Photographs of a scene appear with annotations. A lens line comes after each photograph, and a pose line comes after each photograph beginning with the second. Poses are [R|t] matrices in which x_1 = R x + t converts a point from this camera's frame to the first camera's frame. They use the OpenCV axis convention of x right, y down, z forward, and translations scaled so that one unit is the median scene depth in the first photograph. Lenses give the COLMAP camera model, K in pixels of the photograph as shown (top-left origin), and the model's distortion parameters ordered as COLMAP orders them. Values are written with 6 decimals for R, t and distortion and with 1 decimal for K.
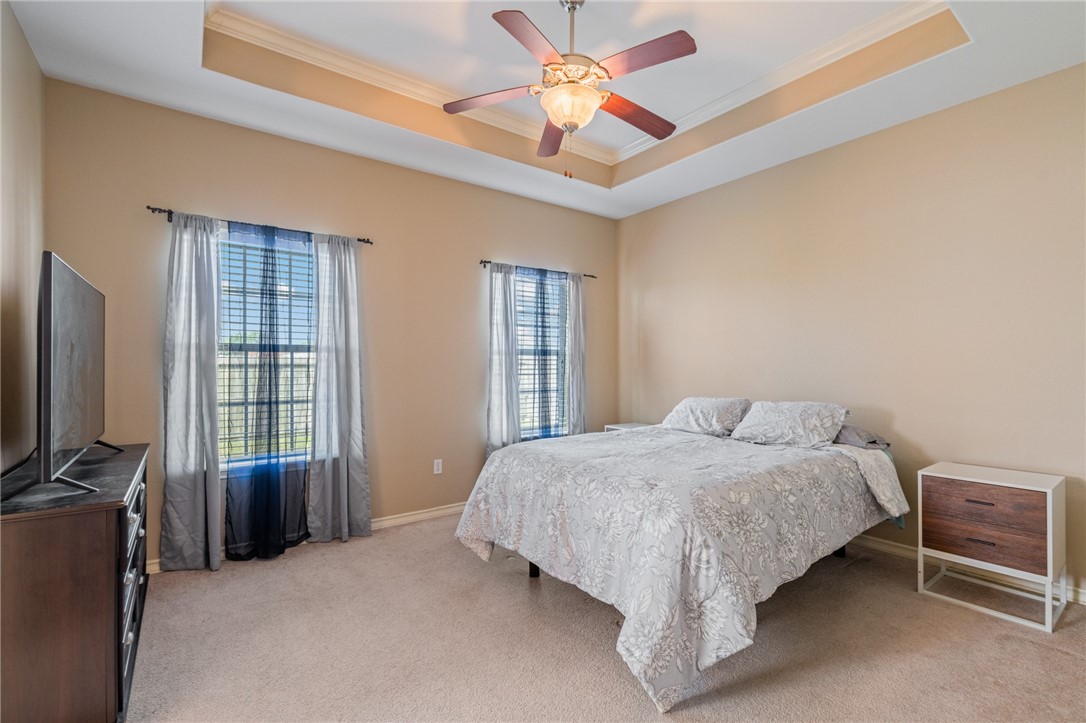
lens RADIAL K [[482.7, 0, 549.1], [0, 482.7, 362.6], [0, 0, 1]] dist [-0.001124, -0.000317]
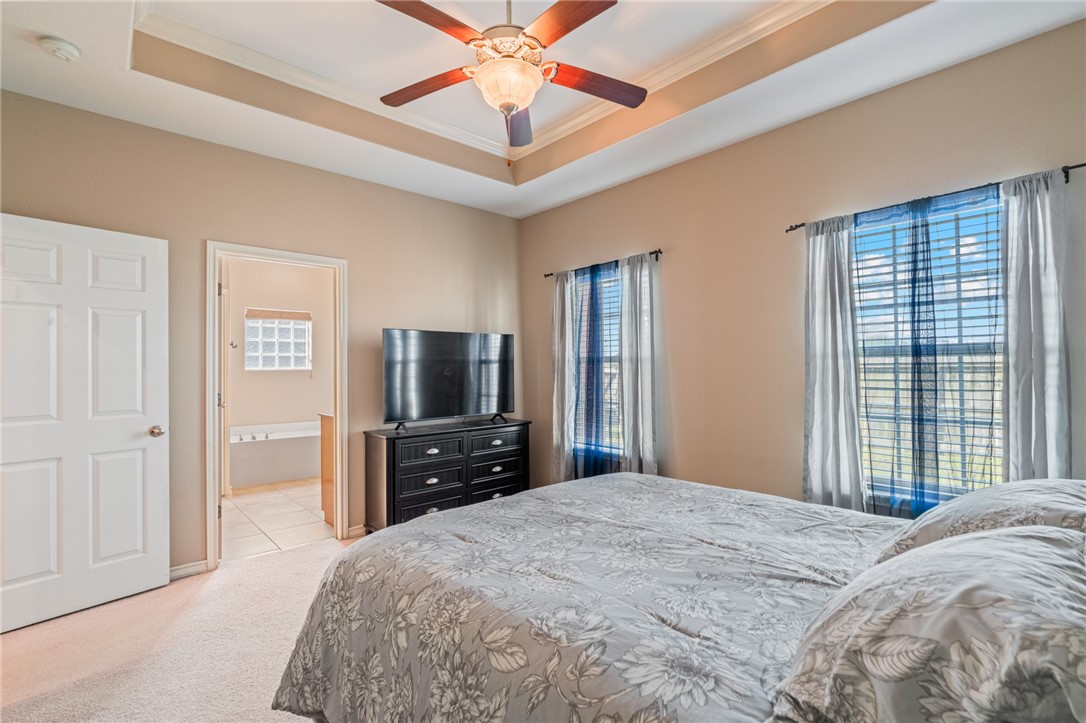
lens RADIAL K [[469.8, 0, 543.0], [0, 469.8, 361.5], [0, 0, 1]] dist [-0.001215, -0.000074]
pose [[0.129608, -0.020452, -0.991354, 0.588482], [0.008112, 0.999776, -0.019565, -0.002078], [0.991532, -0.005506, 0.129744, 0.644671]]
